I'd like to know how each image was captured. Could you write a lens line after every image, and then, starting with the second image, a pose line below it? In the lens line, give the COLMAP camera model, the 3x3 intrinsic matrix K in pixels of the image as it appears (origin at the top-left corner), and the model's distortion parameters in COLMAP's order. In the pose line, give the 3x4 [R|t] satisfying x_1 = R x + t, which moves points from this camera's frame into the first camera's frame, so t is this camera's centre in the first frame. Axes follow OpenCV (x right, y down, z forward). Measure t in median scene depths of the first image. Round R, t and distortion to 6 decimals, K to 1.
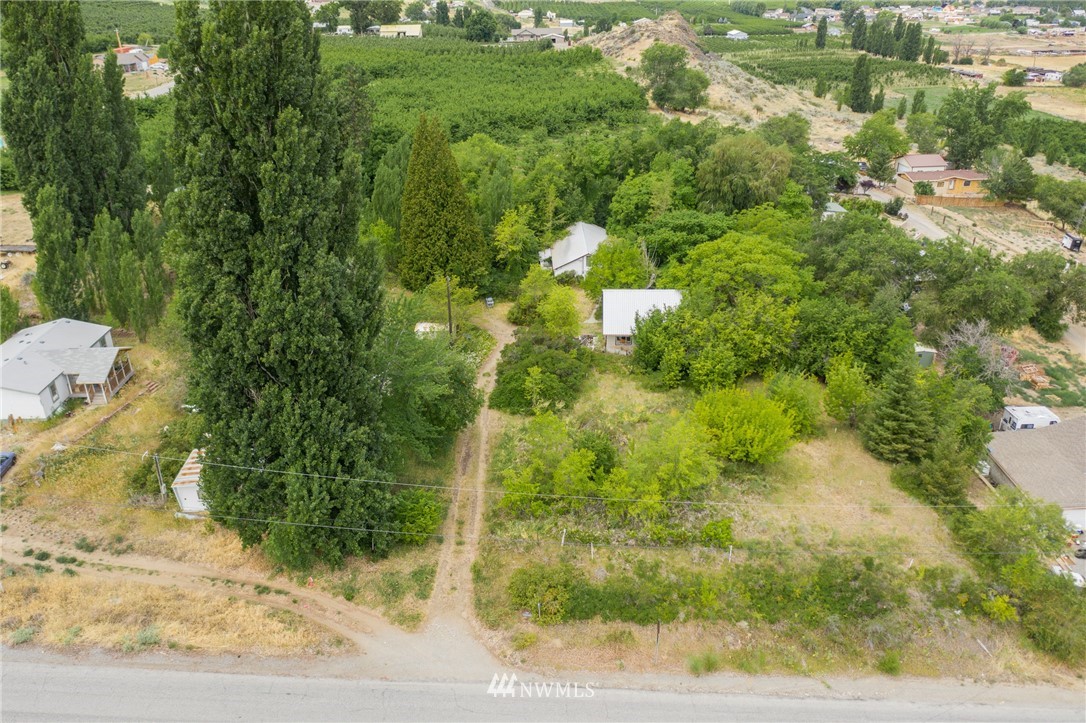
lens RADIAL K [[850.0, 0, 544.7], [0, 850.0, 365.3], [0, 0, 1]] dist [-0.019192, -0.003005]
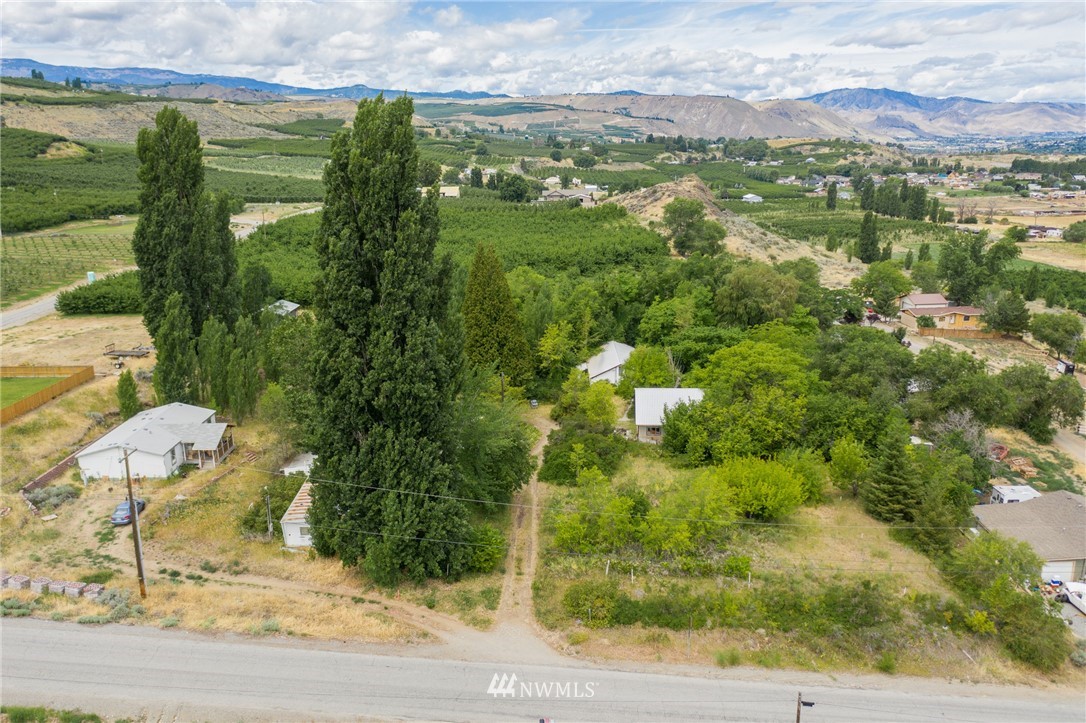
lens RADIAL K [[855.7, 0, 546.8], [0, 855.7, 363.1], [0, 0, 1]] dist [-0.023758, 0.004425]
pose [[0.999687, 0.004997, -0.024504, -0.022120], [-0.009431, 0.982823, -0.184308, 0.090322], [0.023162, 0.184481, 0.982563, -0.142316]]
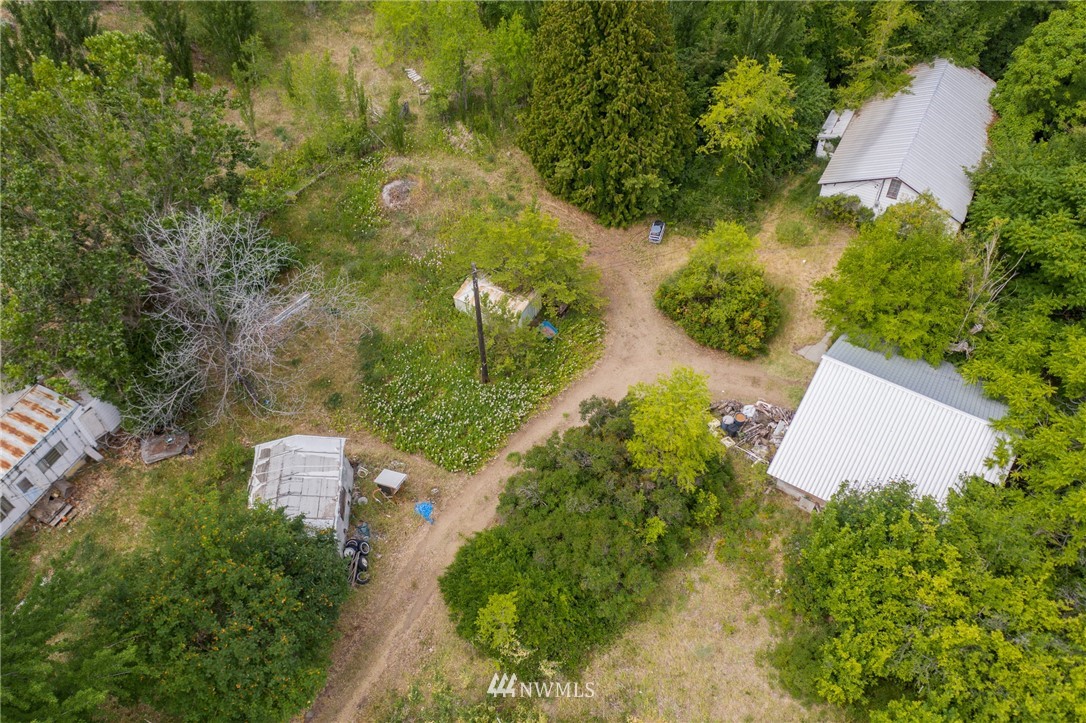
lens RADIAL K [[851.5, 0, 552.5], [0, 851.5, 359.0], [0, 0, 1]] dist [-0.005522, 0.003696]
pose [[0.869907, 0.368759, -0.327533, 0.090148], [-0.197070, 0.868639, 0.454566, -0.258176], [0.452133, -0.330883, 0.828307, 0.555944]]
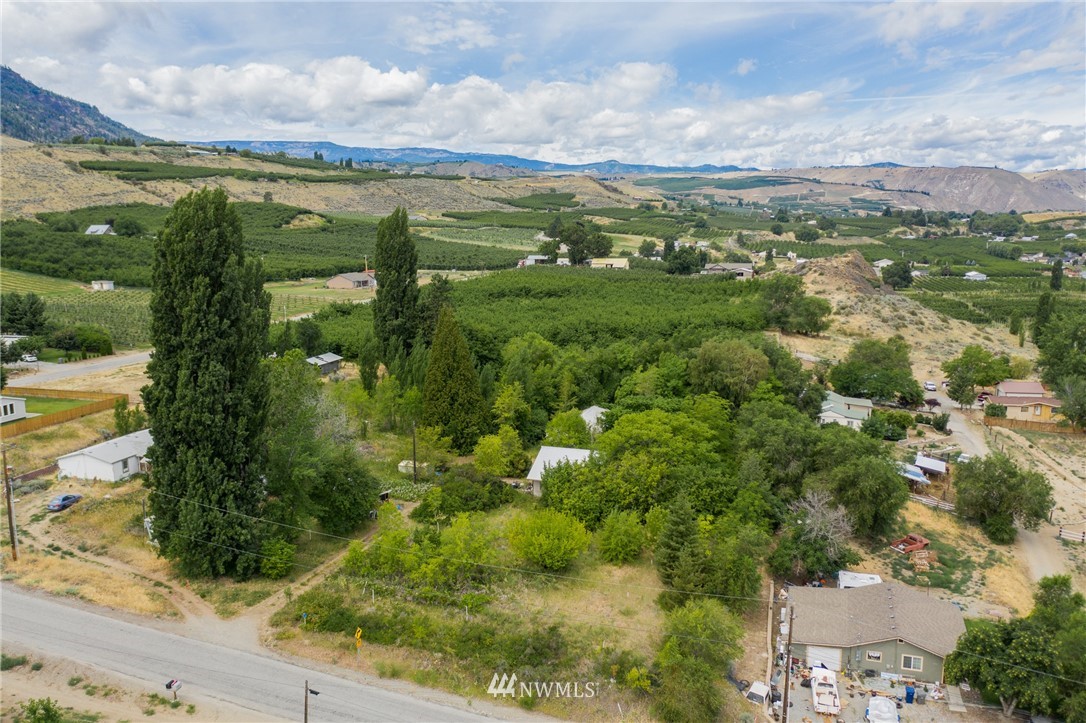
lens RADIAL K [[855.7, 0, 546.8], [0, 855.7, 363.1], [0, 0, 1]] dist [-0.023758, 0.004425]
pose [[0.951020, 0.052760, -0.304595, 0.442647], [-0.131187, 0.961083, -0.243125, 0.095629], [0.279914, 0.271175, 0.920930, -0.176024]]
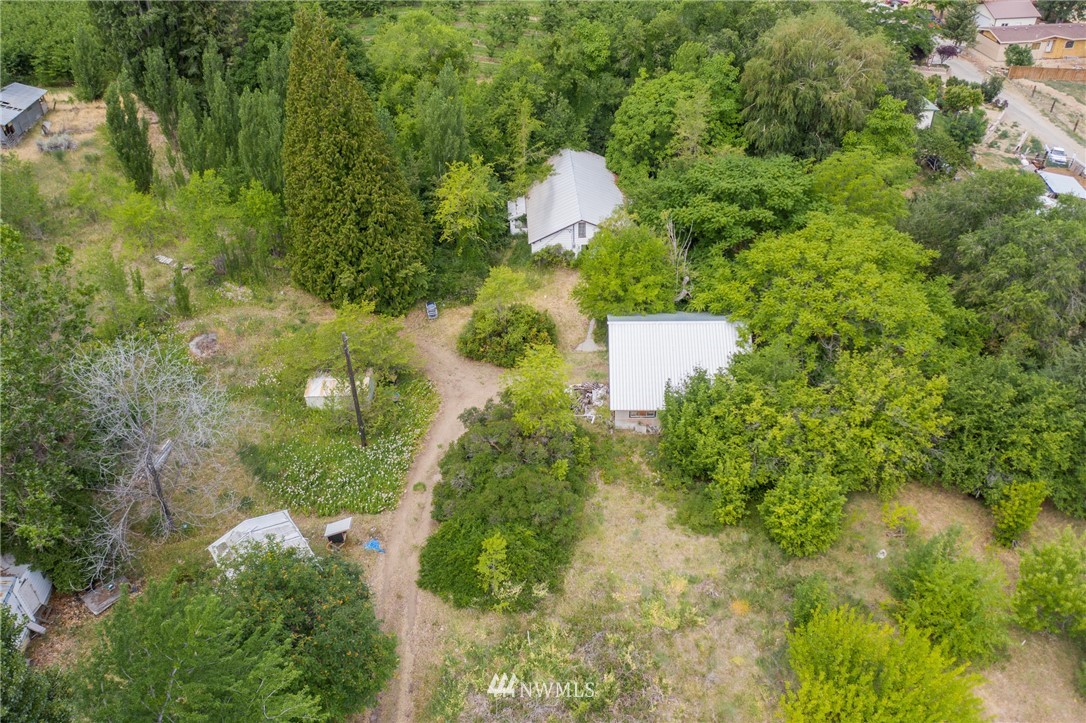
lens RADIAL K [[841.1, 0, 543.0], [0, 841.1, 361.5], [0, 0, 1]] dist [-0.023071, 0.002627]
pose [[0.999730, -0.020327, 0.011260, 0.013925], [0.017570, 0.978355, 0.206186, -0.184364], [-0.015207, -0.205932, 0.978448, 0.396012]]
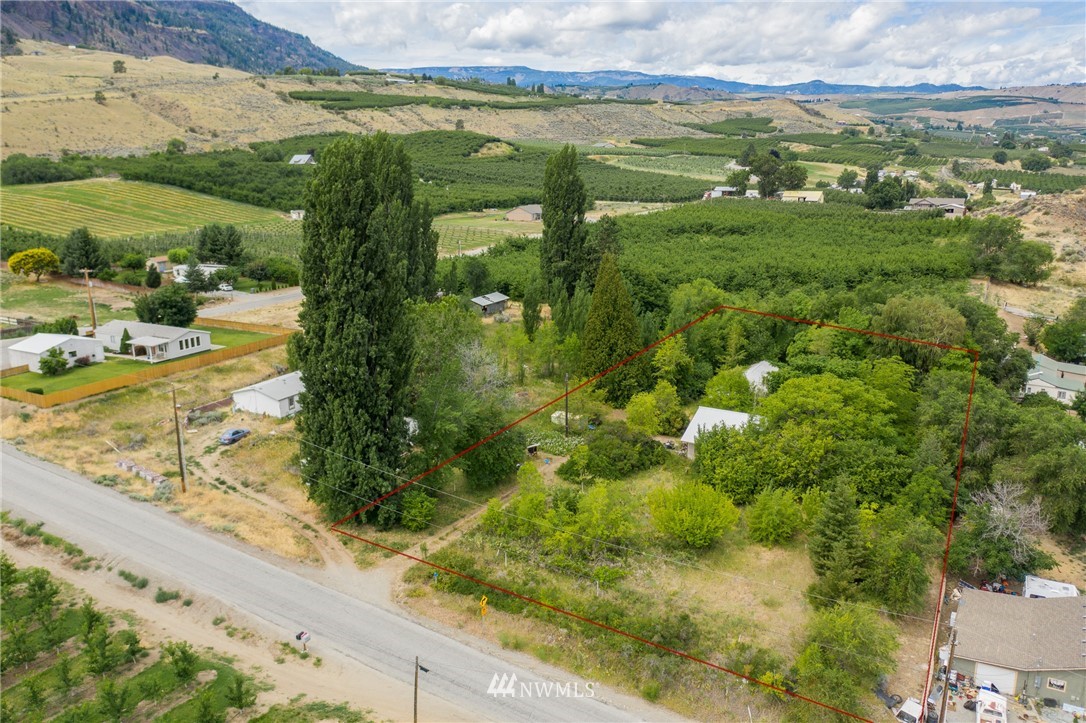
lens RADIAL K [[858.4, 0, 548.4], [0, 858.4, 364.1], [0, 0, 1]] dist [-0.024172, 0.001858]
pose [[0.862063, 0.123970, -0.491405, 0.456016], [-0.210541, 0.969594, -0.124743, 0.045374], [0.460999, 0.210997, 0.861952, -0.123443]]
